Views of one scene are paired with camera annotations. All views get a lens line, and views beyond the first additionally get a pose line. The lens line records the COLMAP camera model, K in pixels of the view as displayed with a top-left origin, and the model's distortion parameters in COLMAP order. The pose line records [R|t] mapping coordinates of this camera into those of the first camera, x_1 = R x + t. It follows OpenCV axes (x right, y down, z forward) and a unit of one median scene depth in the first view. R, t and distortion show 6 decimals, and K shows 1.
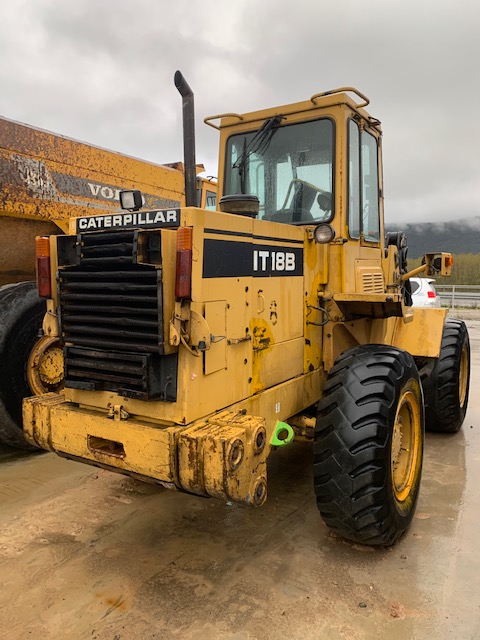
lens RADIAL K [[496.6, 0, 240.0], [0, 496.6, 320.4], [0, 0, 1]] dist [0.039192, -0.044274]
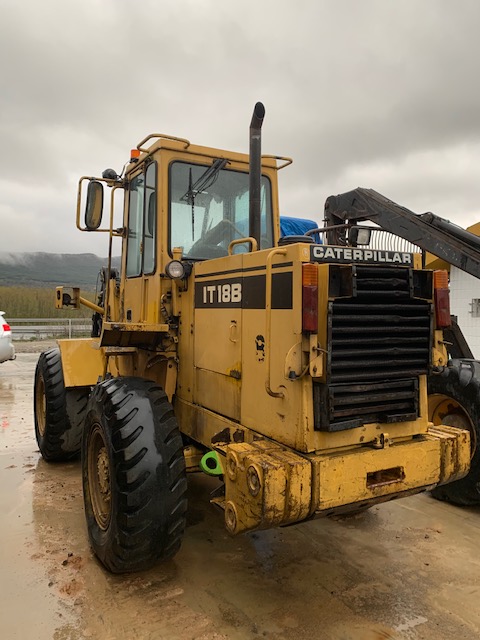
lens RADIAL K [[496.6, 0, 237.1], [0, 496.6, 316.1], [0, 0, 1]] dist [0.039192, -0.044274]
pose [[0.475320, -0.009023, 0.879767, -1.222945], [0.070331, 0.997137, -0.027772, -0.061231], [-0.876997, 0.075075, 0.474594, 0.715158]]
